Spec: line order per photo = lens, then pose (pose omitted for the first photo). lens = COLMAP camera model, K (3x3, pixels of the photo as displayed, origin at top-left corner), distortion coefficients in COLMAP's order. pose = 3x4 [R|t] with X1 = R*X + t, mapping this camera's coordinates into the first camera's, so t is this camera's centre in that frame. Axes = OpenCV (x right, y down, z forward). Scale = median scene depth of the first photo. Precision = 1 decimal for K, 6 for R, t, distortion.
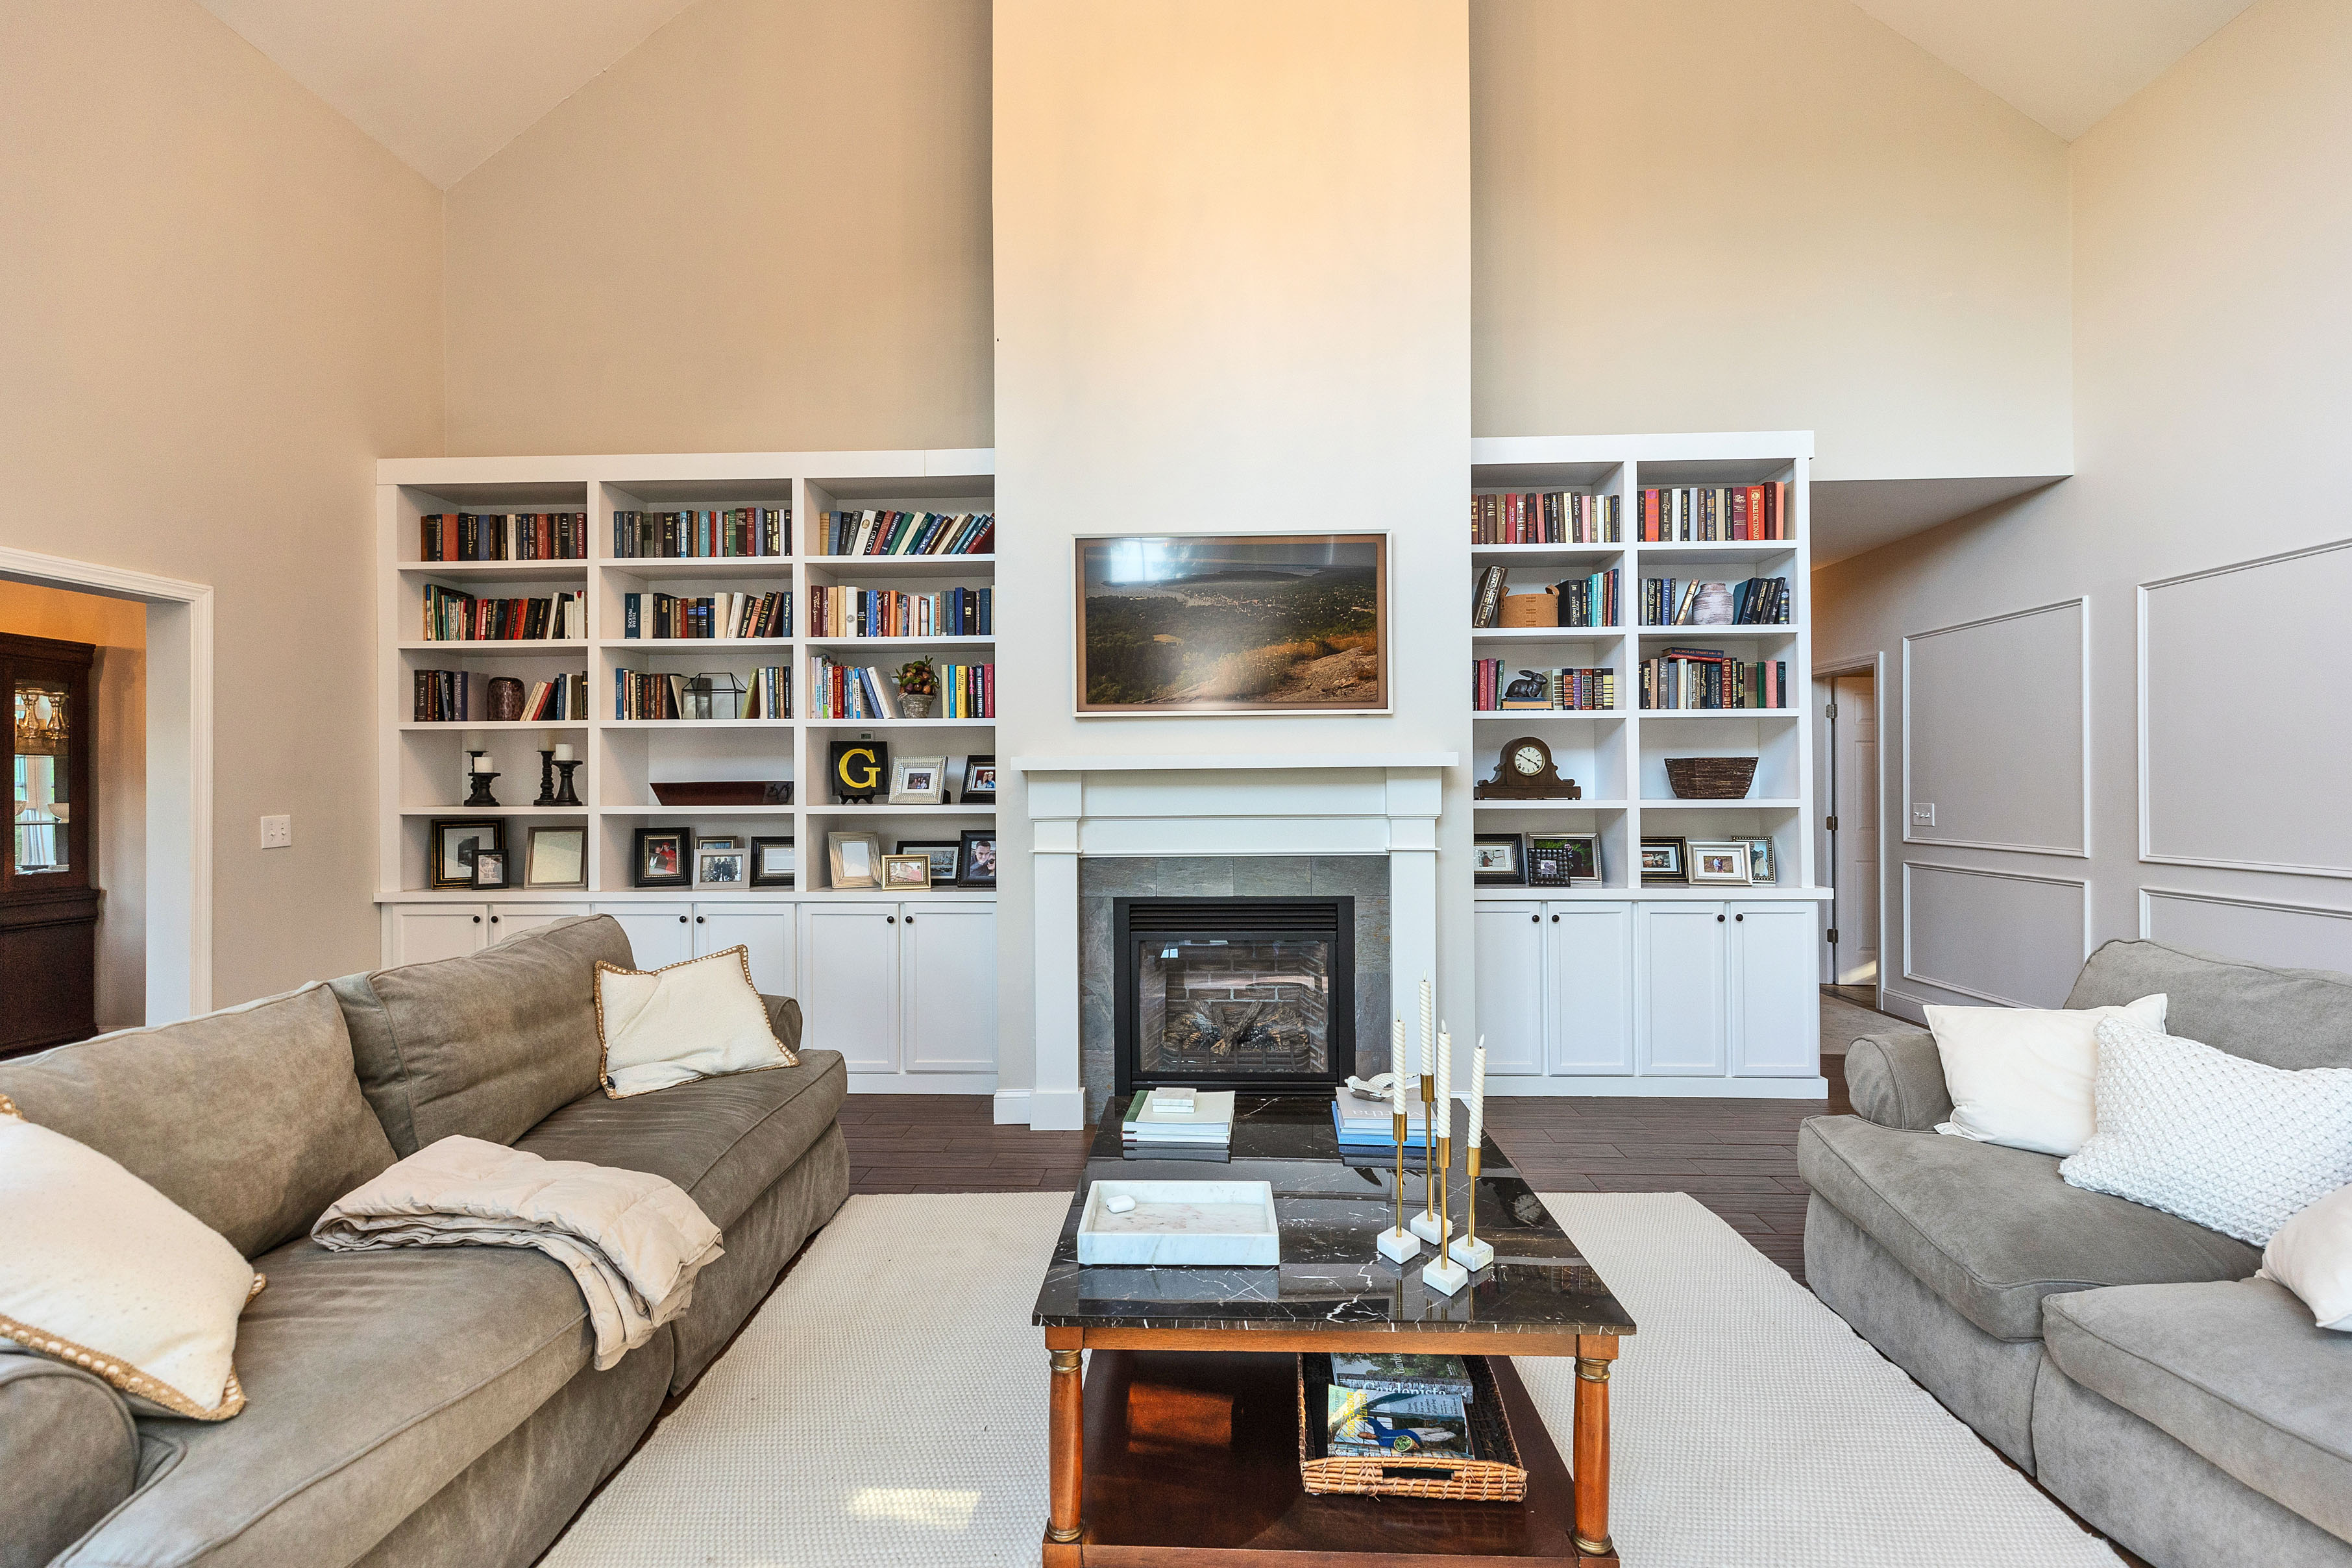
lens RADIAL K [[1052.1, 0, 1175.2], [0, 1052.1, 775.3], [0, 0, 1]] dist [0.009168, -0.001714]
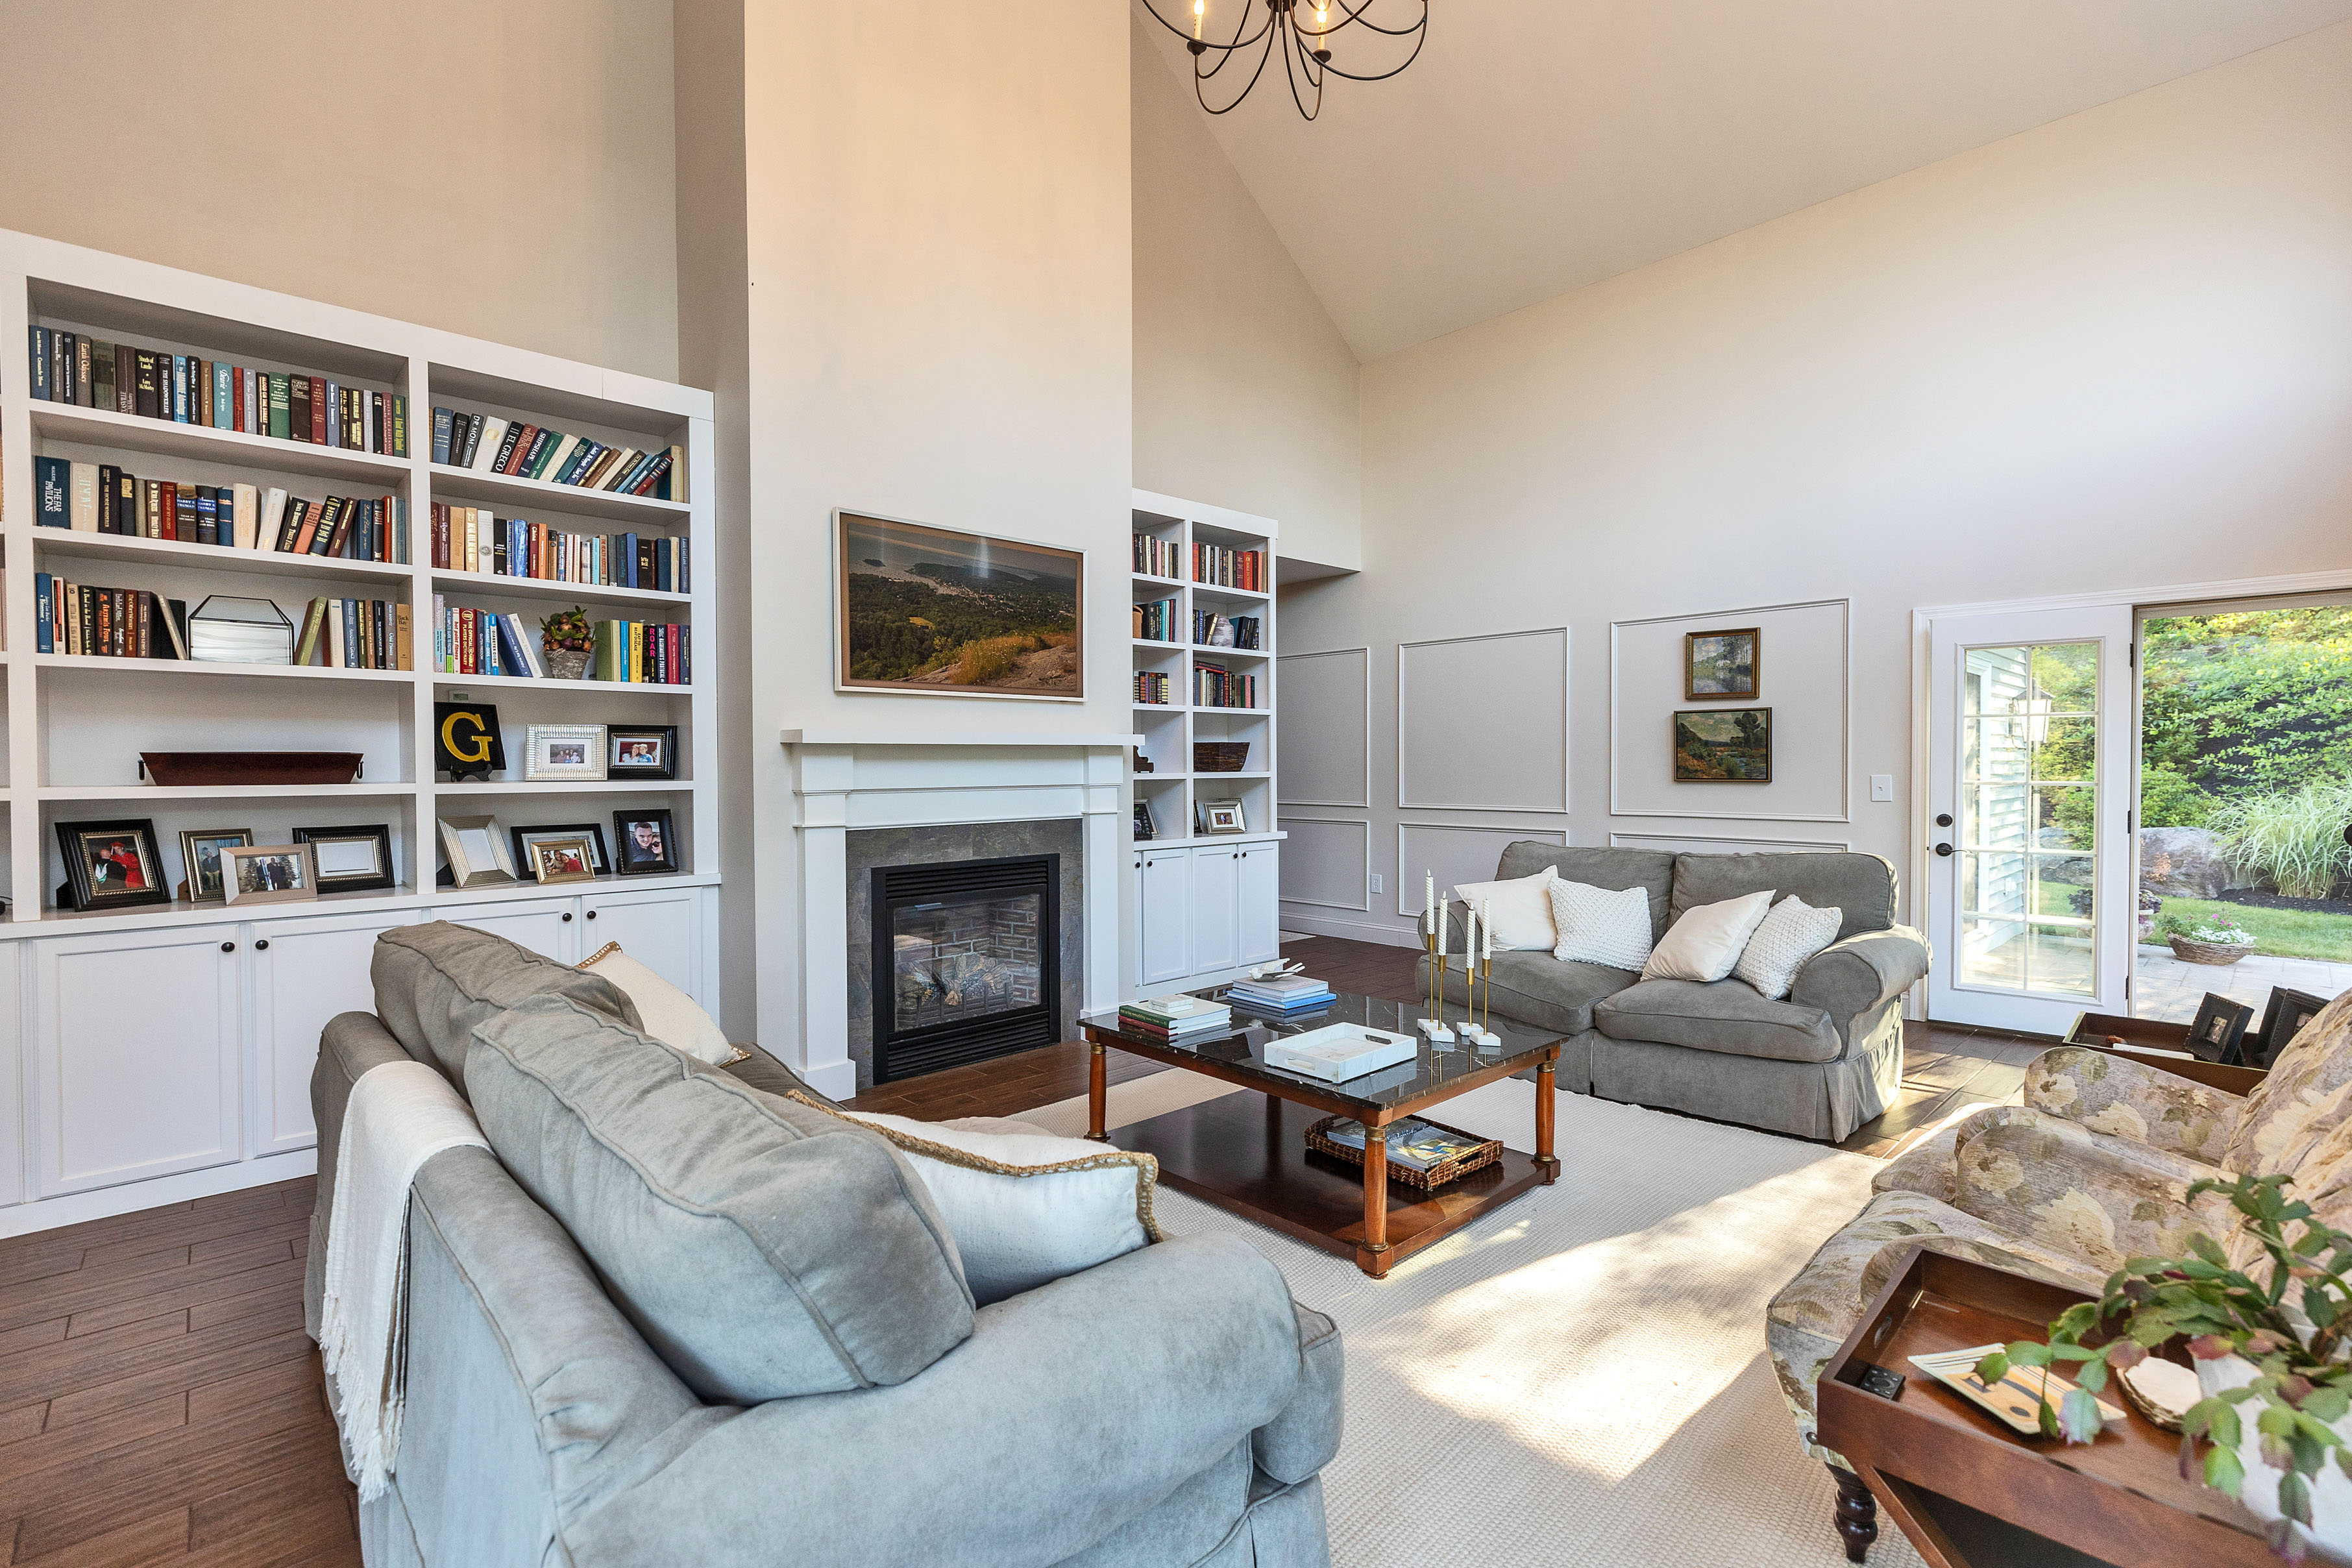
lens RADIAL K [[1052.1, 0, 1173.3], [0, 1052.1, 778.6], [0, 0, 1]] dist [0.009168, -0.001714]
pose [[0.706971, -0.007151, 0.707206, -0.515255], [-0.006430, 0.999843, 0.016537, 0.008585], [-0.707213, -0.016239, 0.706814, 0.058057]]
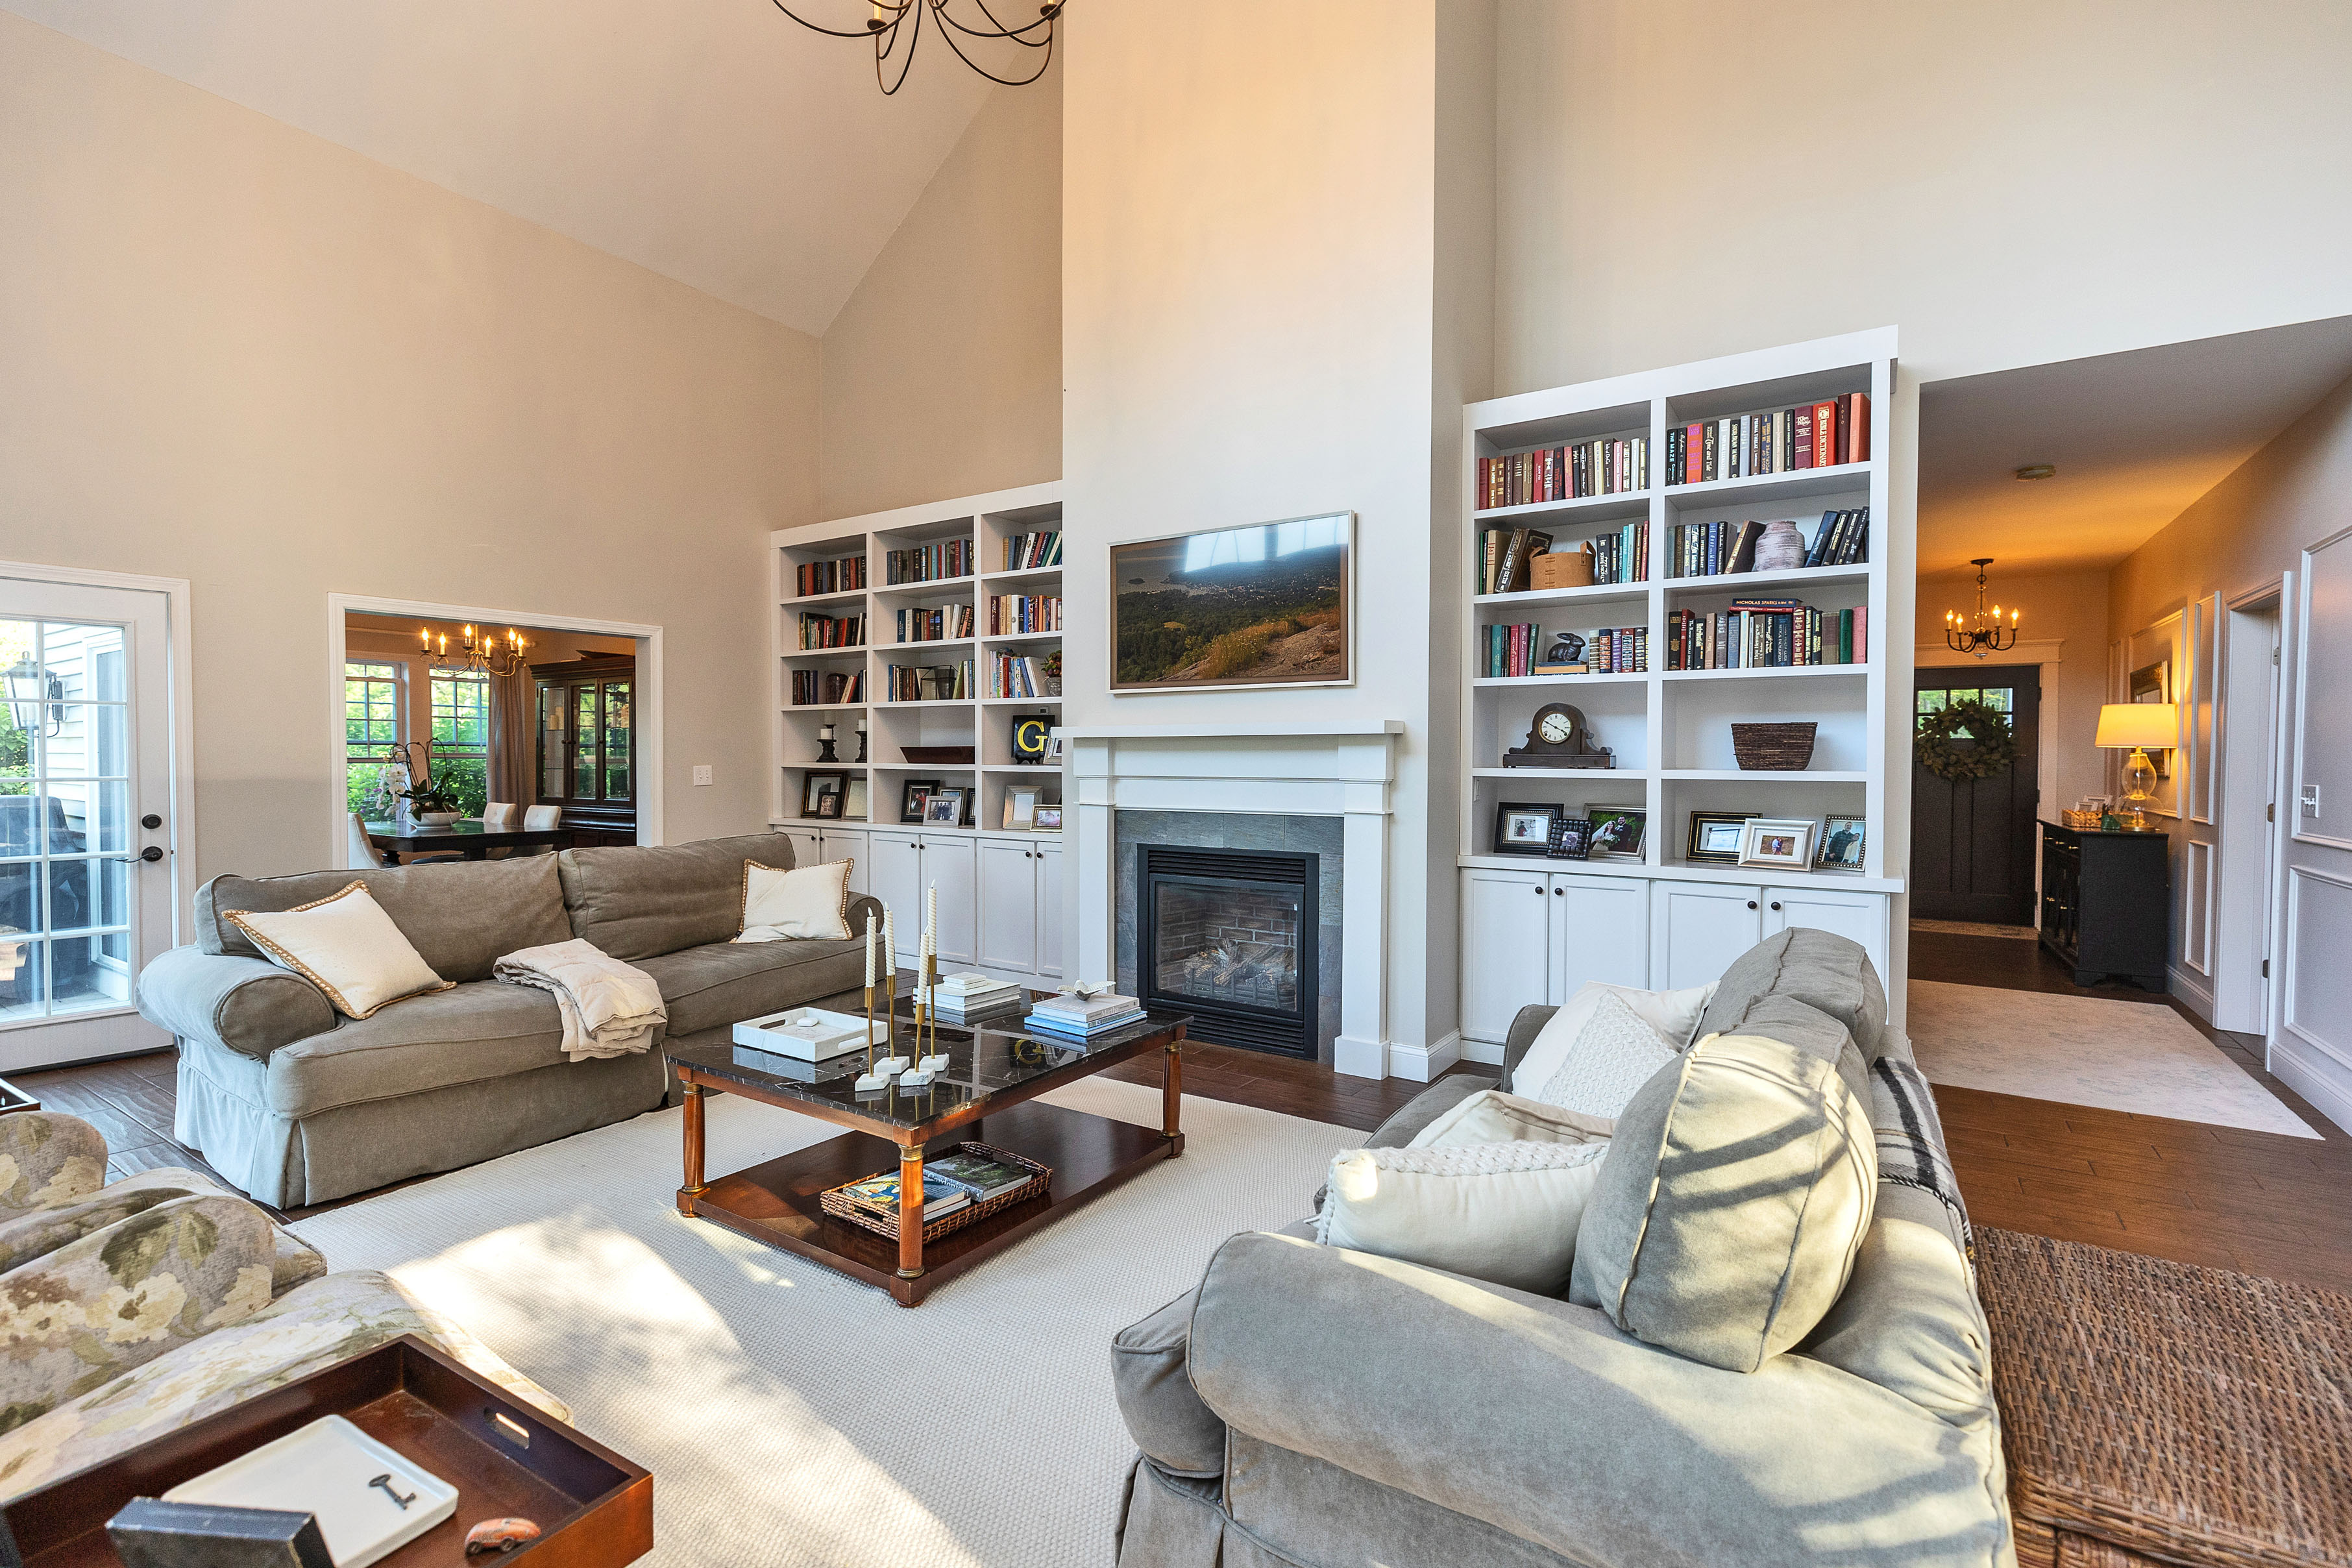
lens RADIAL K [[1052.1, 0, 1164.3], [0, 1052.1, 782.3], [0, 0, 1]] dist [0.009168, -0.001714]
pose [[0.855843, 0.022158, -0.516761, 0.525301], [-0.003253, 0.999293, 0.037461, 0.000986], [0.517225, -0.030380, 0.855310, -0.010654]]
